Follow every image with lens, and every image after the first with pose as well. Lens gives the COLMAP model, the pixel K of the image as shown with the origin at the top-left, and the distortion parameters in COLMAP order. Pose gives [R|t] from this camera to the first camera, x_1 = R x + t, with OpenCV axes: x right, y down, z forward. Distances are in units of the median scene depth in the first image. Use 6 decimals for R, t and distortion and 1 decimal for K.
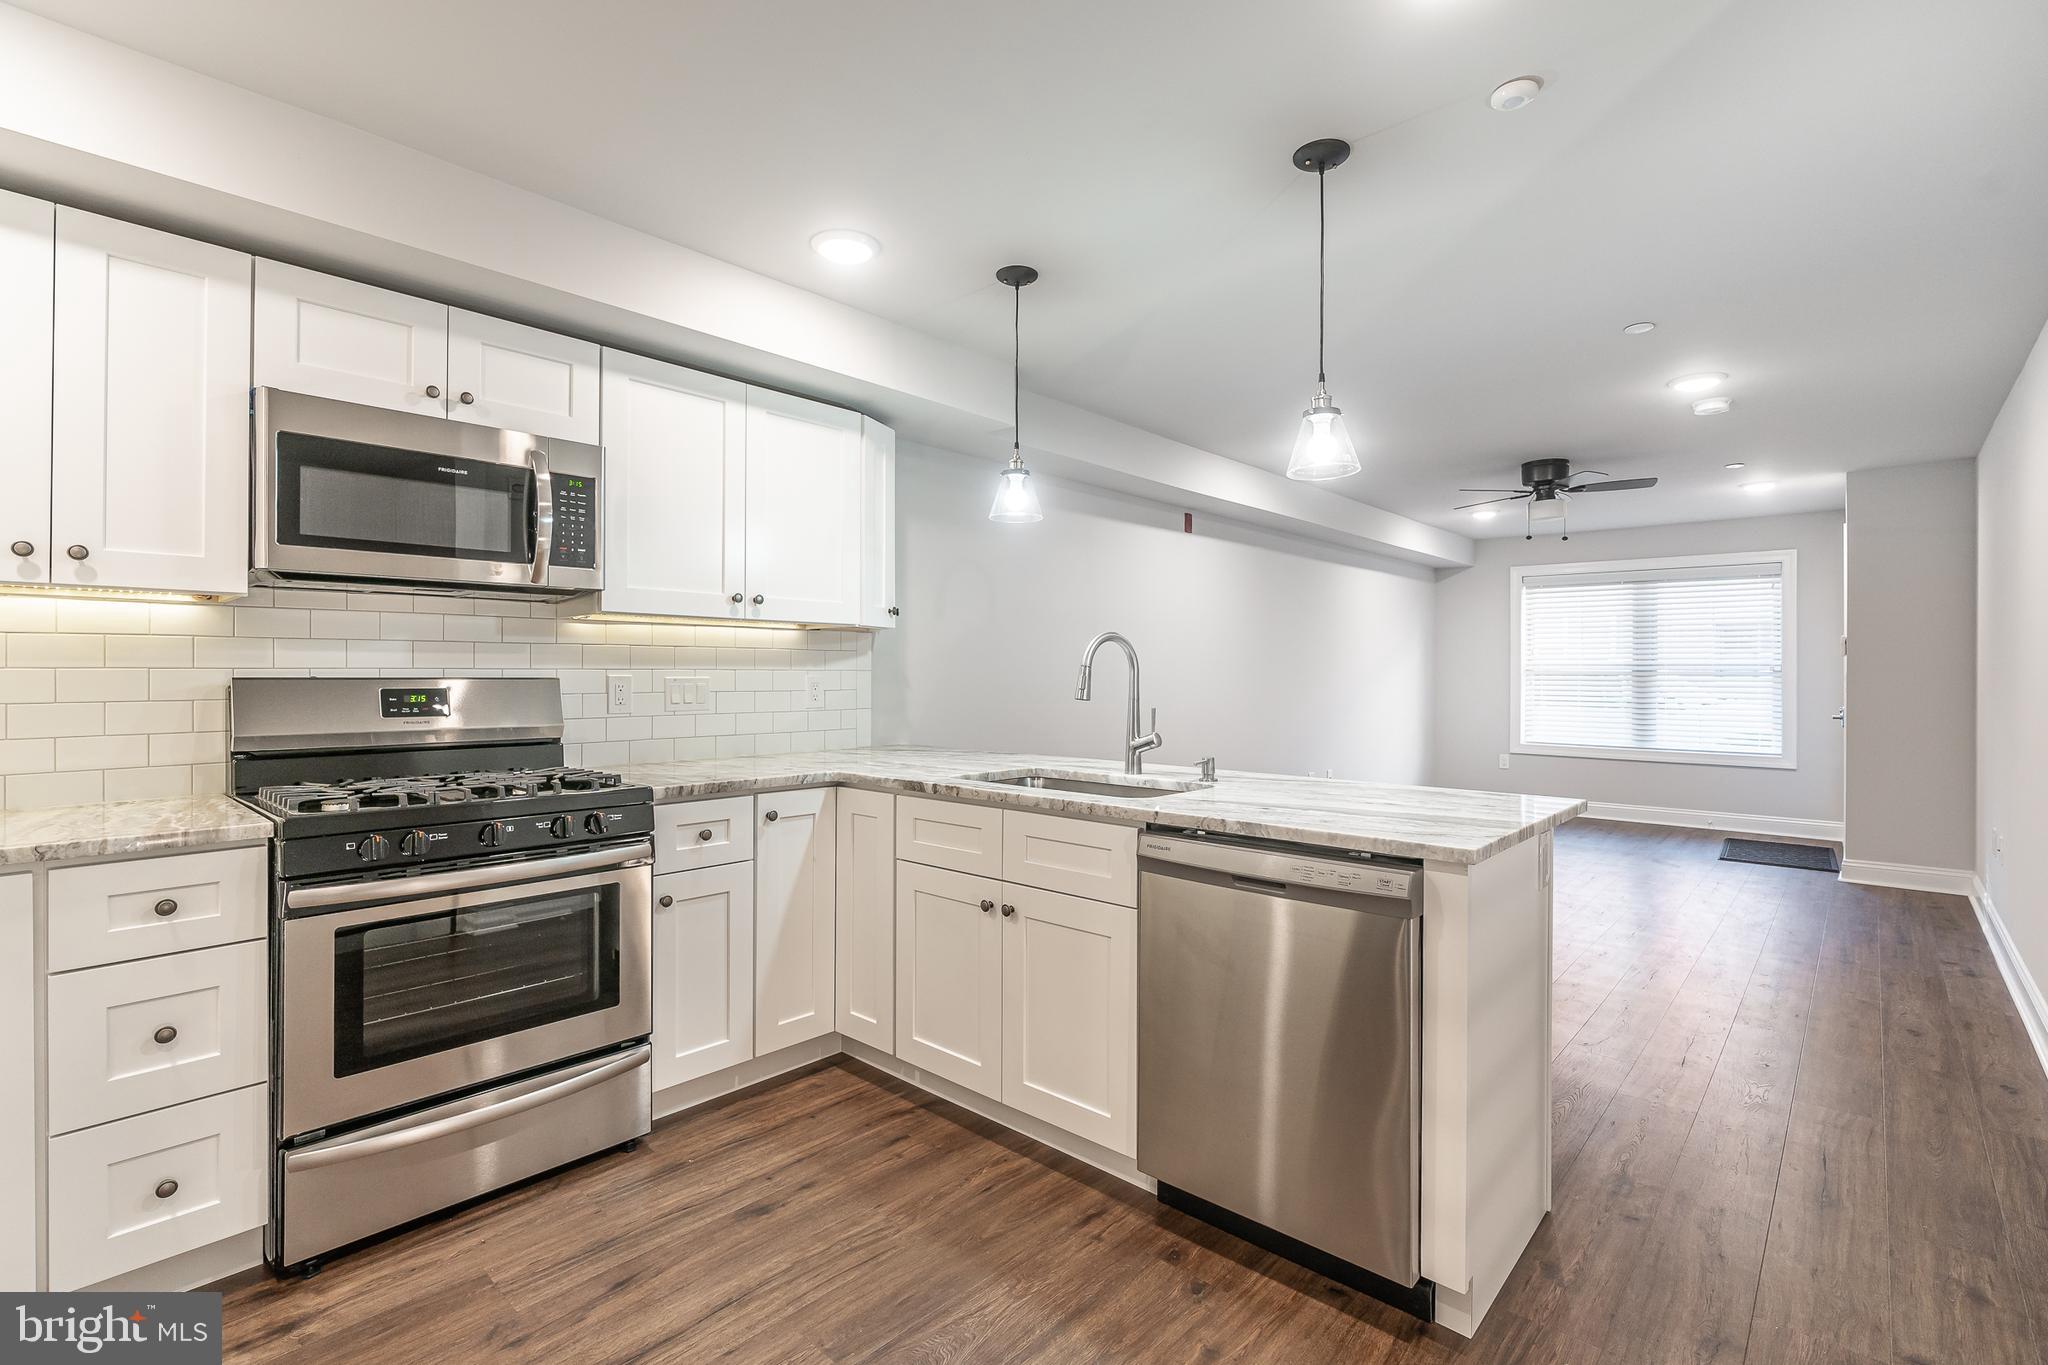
lens RADIAL K [[930.5, 0, 1026.4], [0, 930.5, 668.8], [0, 0, 1]] dist [-0.002680, 0.000401]
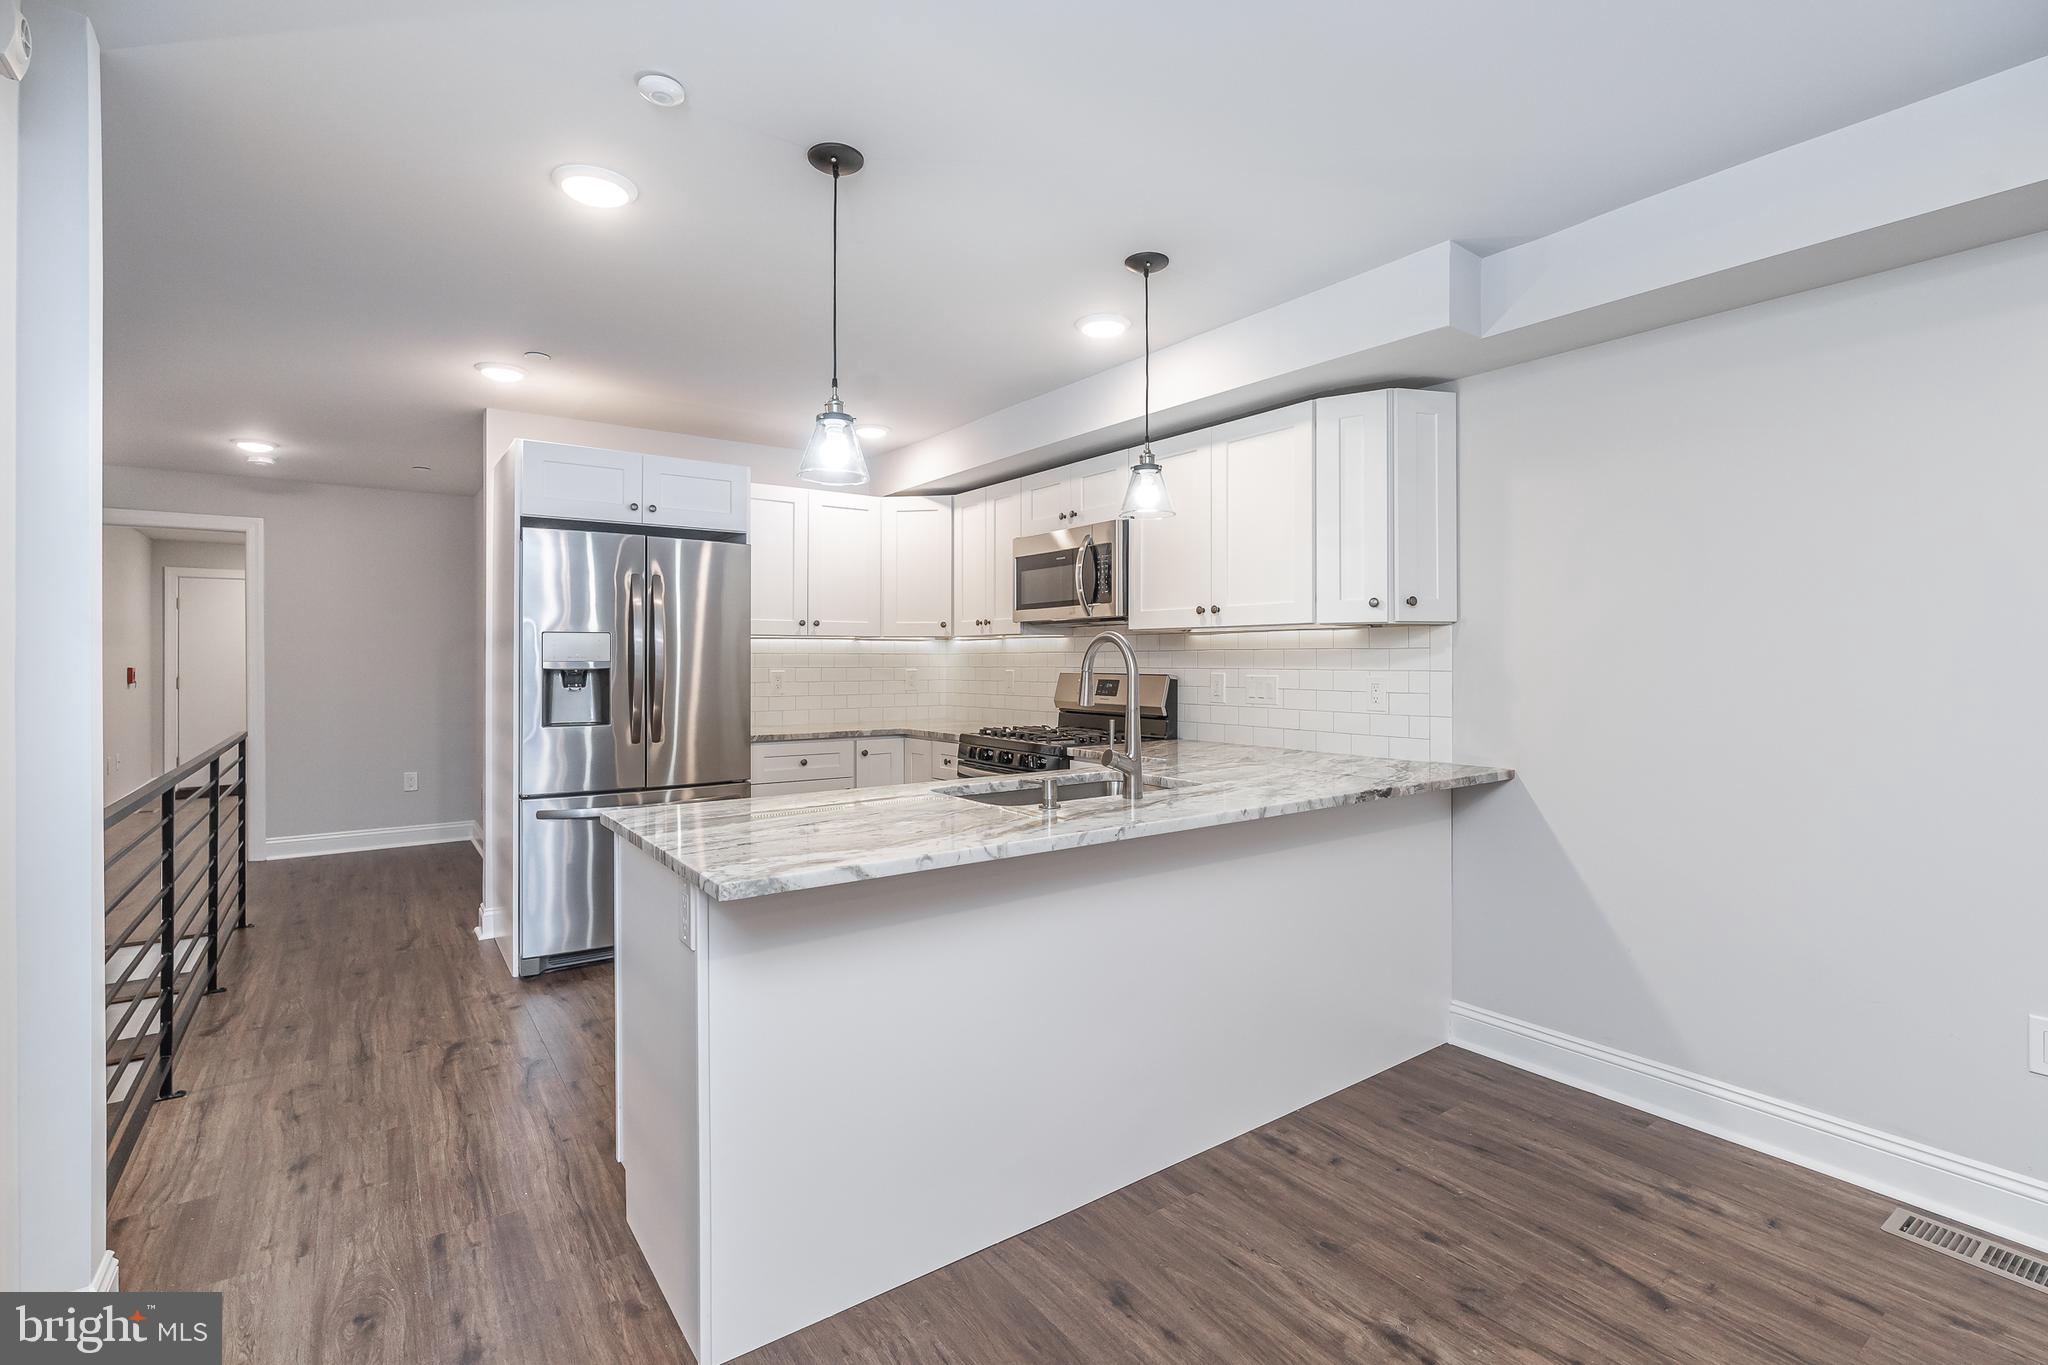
lens RADIAL K [[933.3, 0, 1028.4], [0, 933.3, 658.6], [0, 0, 1]] dist [-0.002960, 0.000316]
pose [[-0.205449, -0.003075, -0.978663, 1.168183], [0.004977, 0.999979, -0.004187, -0.011796], [0.978655, -0.005731, -0.205429, 1.314333]]
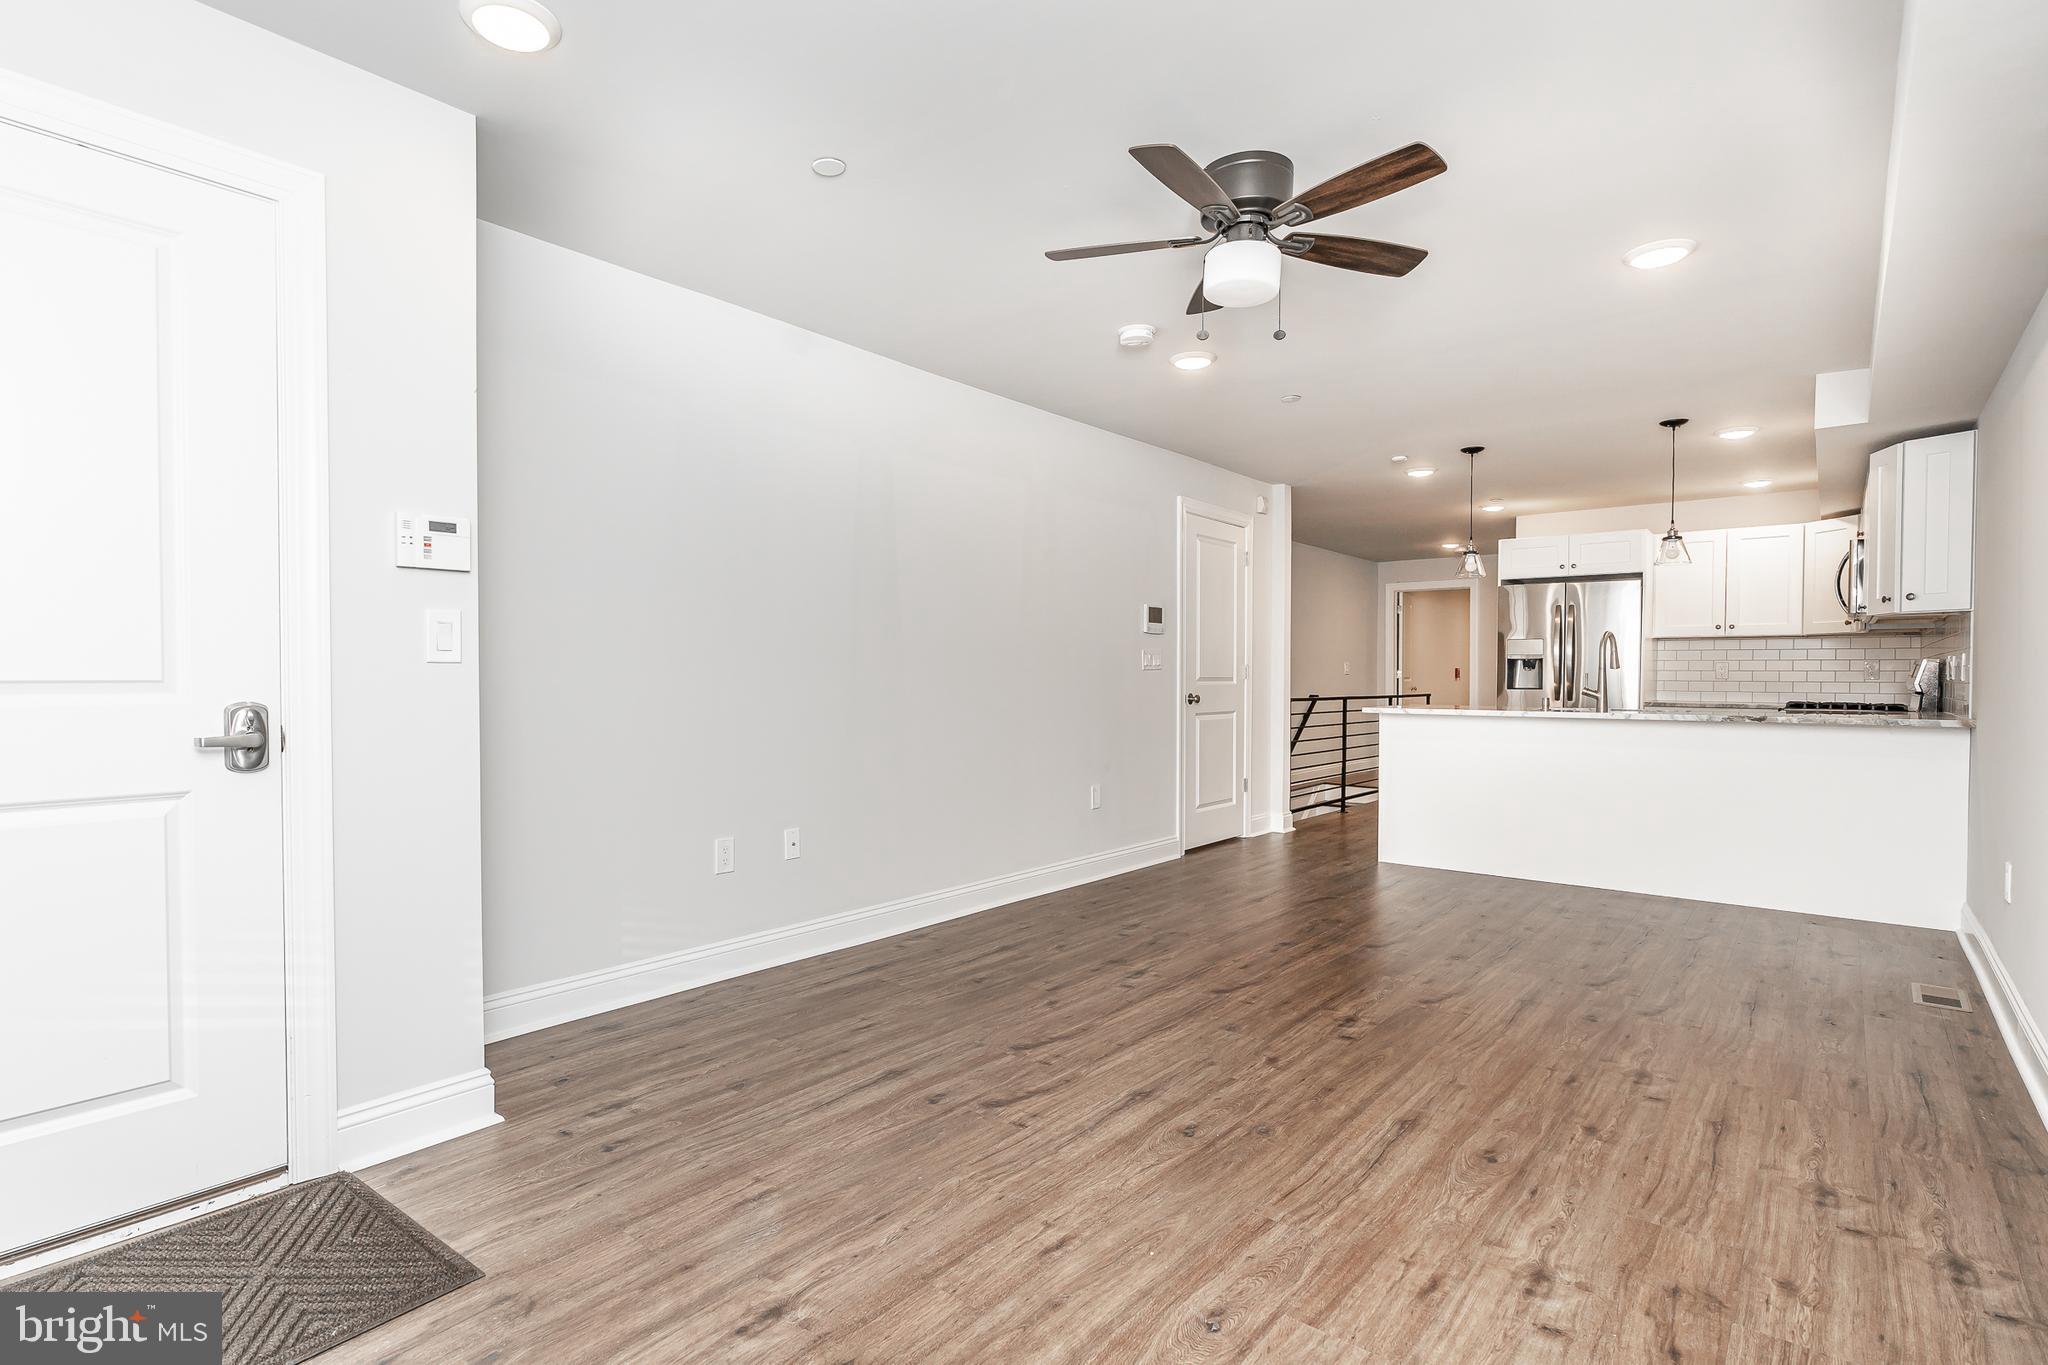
lens RADIAL K [[999.3, 0, 962.5], [0, 999.3, 693.3], [0, 0, 1]] dist [-0.001662, 0.001463]
pose [[-0.999854, -0.004334, -0.016556, 1.634519], [-0.004557, 0.999900, 0.013421, 0.073758], [0.016496, 0.013495, -0.999773, 3.466299]]
